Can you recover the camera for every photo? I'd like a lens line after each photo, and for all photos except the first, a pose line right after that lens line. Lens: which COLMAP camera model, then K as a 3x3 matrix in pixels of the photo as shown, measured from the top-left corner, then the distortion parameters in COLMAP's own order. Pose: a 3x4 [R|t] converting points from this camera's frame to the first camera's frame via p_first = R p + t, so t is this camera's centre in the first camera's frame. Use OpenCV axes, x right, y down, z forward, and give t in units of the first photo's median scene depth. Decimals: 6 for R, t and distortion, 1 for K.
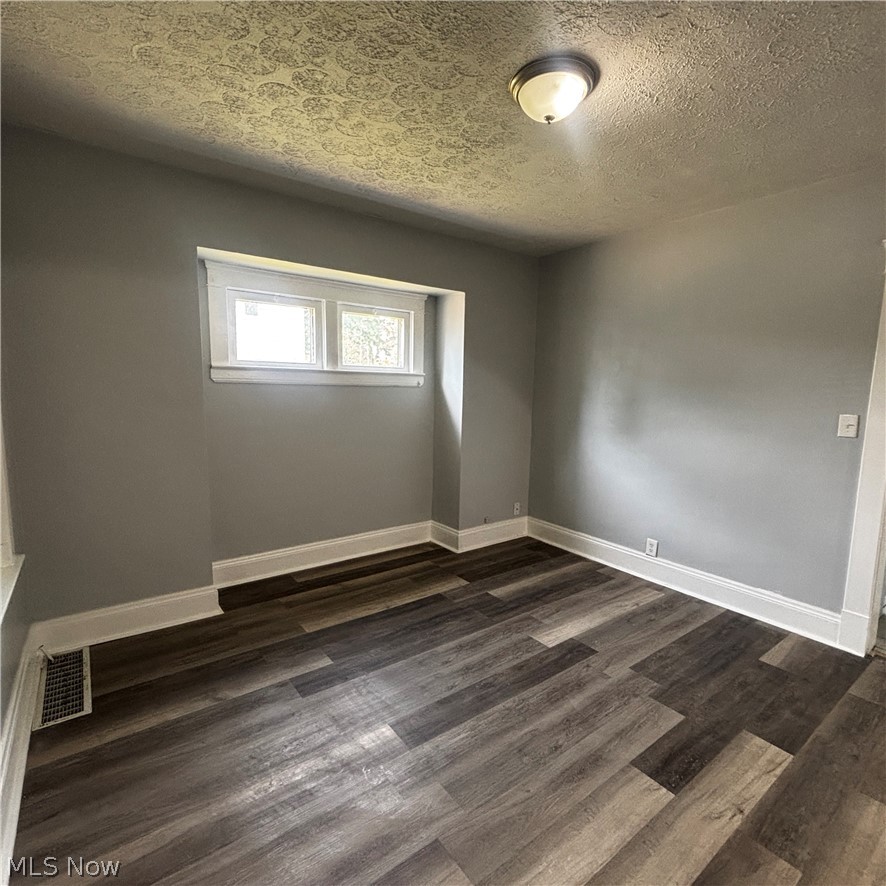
lens RADIAL K [[480.5, 0, 442.6], [0, 480.5, 443.7], [0, 0, 1]] dist [-0.003883, 0.002752]
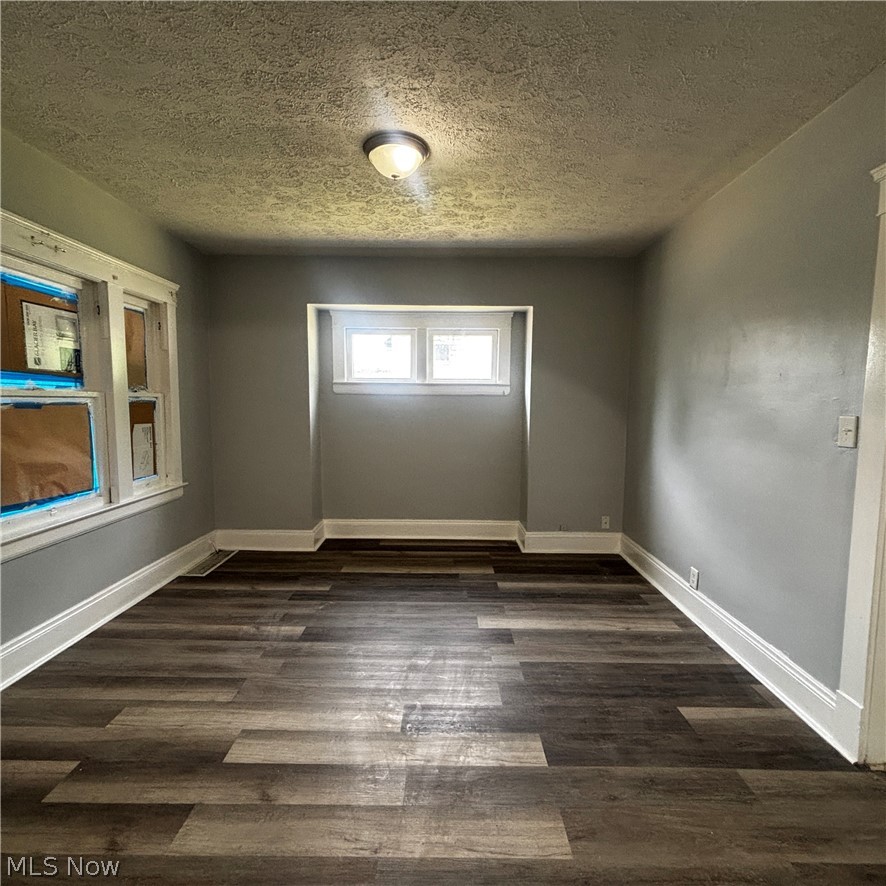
lens RADIAL K [[480.5, 0, 441.4], [0, 480.5, 446.0], [0, 0, 1]] dist [-0.003883, 0.002752]
pose [[0.797581, 0.044539, -0.601566, 0.638102], [-0.066856, 0.997653, -0.014774, 0.028794], [0.599496, 0.052002, 0.798687, 0.048854]]
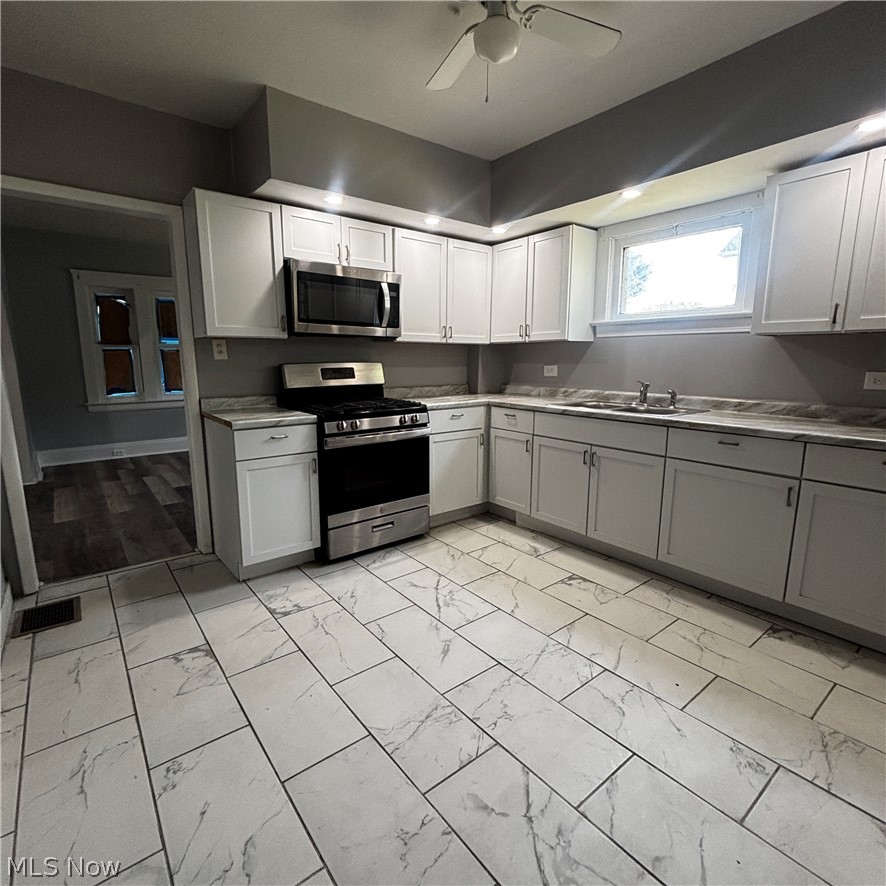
lens RADIAL K [[480.5, 0, 439.7], [0, 480.5, 439.9], [0, 0, 1]] dist [-0.003883, 0.002752]
pose [[0.026115, 0.159977, -0.986775, 1.669131], [-0.123499, 0.980066, 0.155621, -0.082181], [0.992001, 0.117802, 0.045351, 1.228332]]
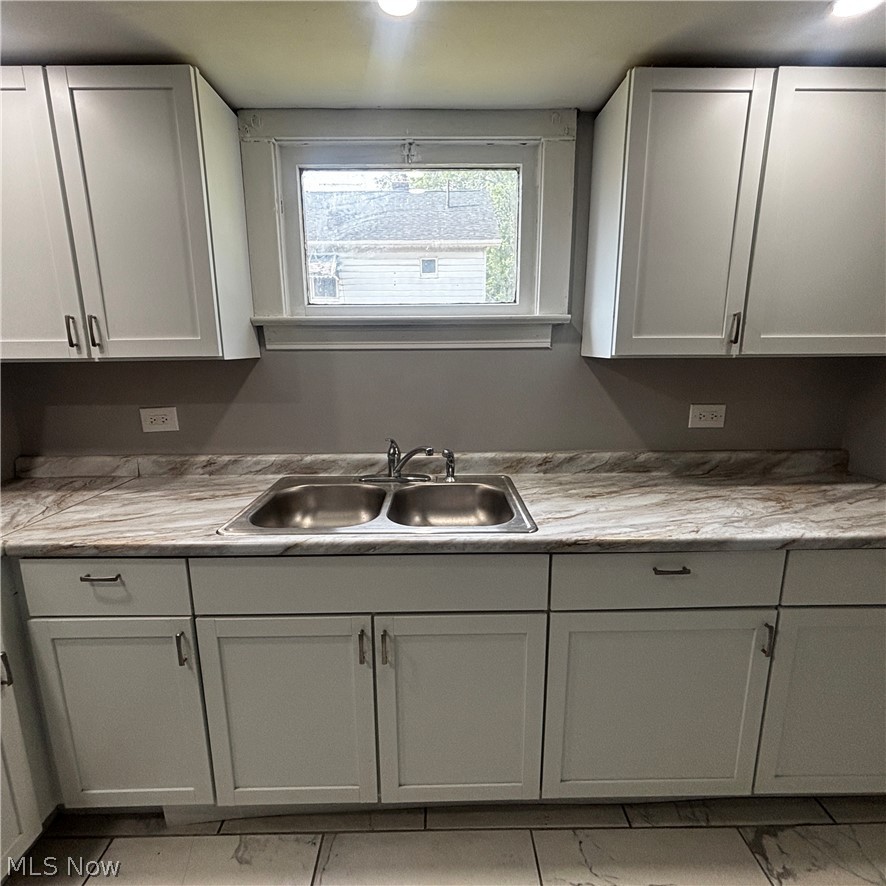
lens RADIAL K [[480.5, 0, 442.5], [0, 480.5, 443.7], [0, 0, 1]] dist [-0.003883, 0.002752]
pose [[0.812192, 0.102071, -0.574391, 1.042863], [-0.058172, 0.993838, 0.094353, -0.141408], [0.580482, -0.043219, 0.813125, 1.281088]]
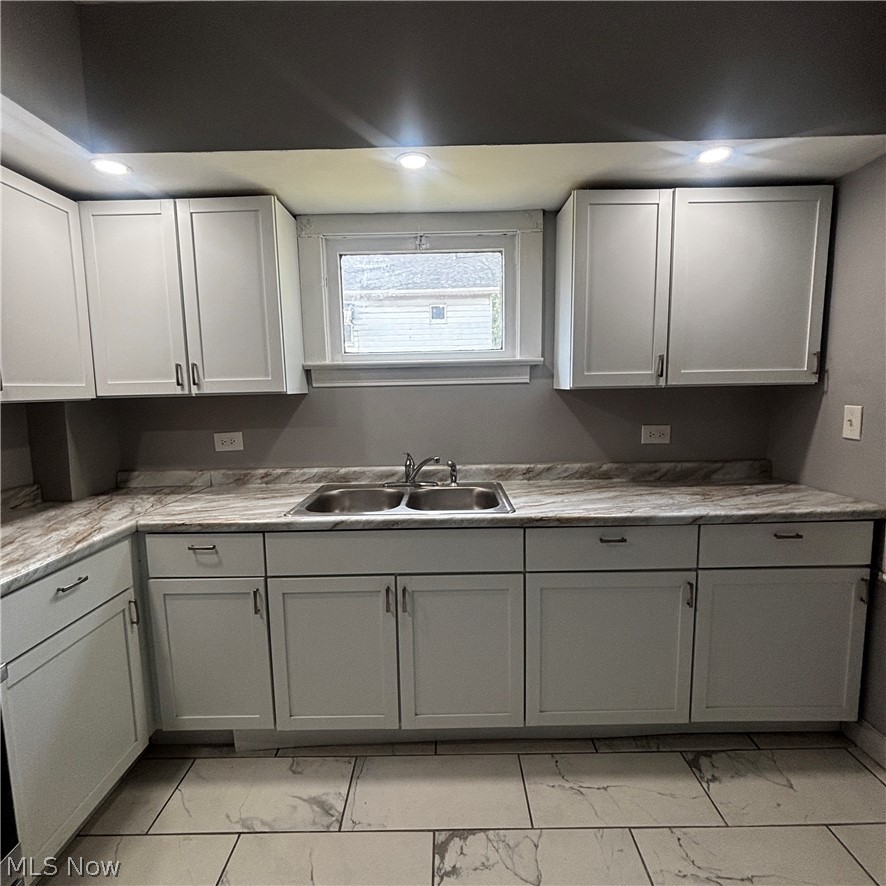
lens RADIAL K [[480.5, 0, 445.3], [0, 480.5, 440.9], [0, 0, 1]] dist [-0.003883, 0.002752]
pose [[0.803127, 0.041988, -0.594326, 1.139209], [-0.046959, 0.998871, 0.007112, -0.119660], [0.593954, 0.022197, 0.804193, 1.163353]]
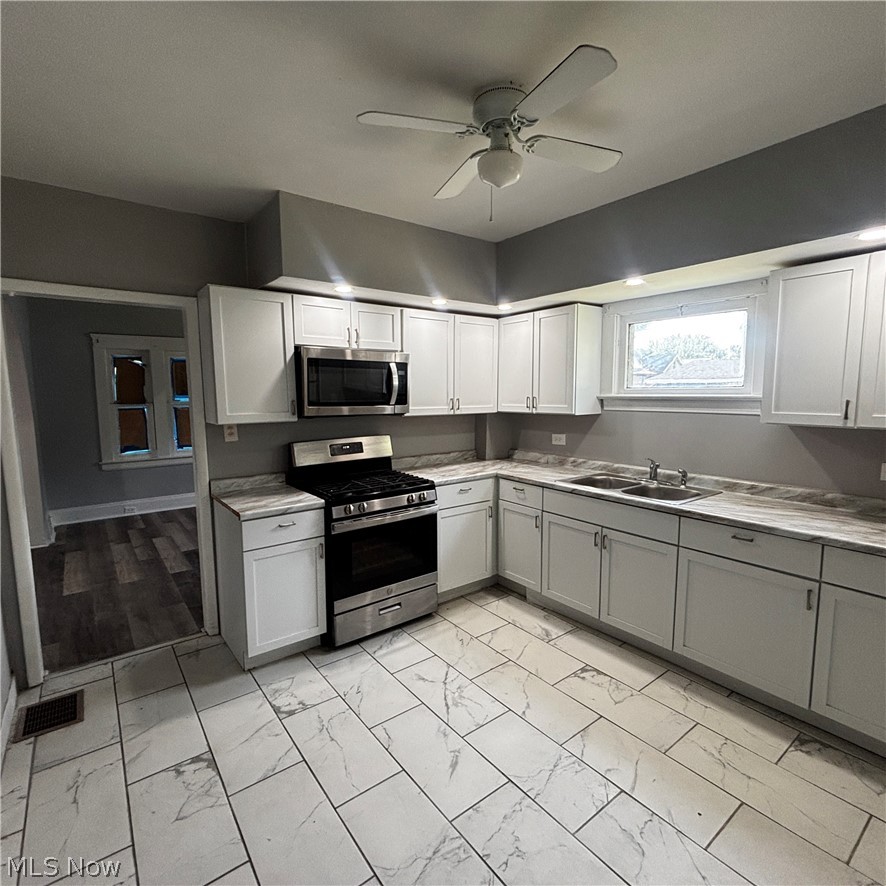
lens RADIAL K [[480.5, 0, 437.7], [0, 480.5, 441.7], [0, 0, 1]] dist [-0.003883, 0.002752]
pose [[0.003581, 0.095894, -0.995385, 1.655846], [-0.116008, 0.988711, 0.094833, -0.171753], [0.993242, 0.115133, 0.014665, 1.220557]]
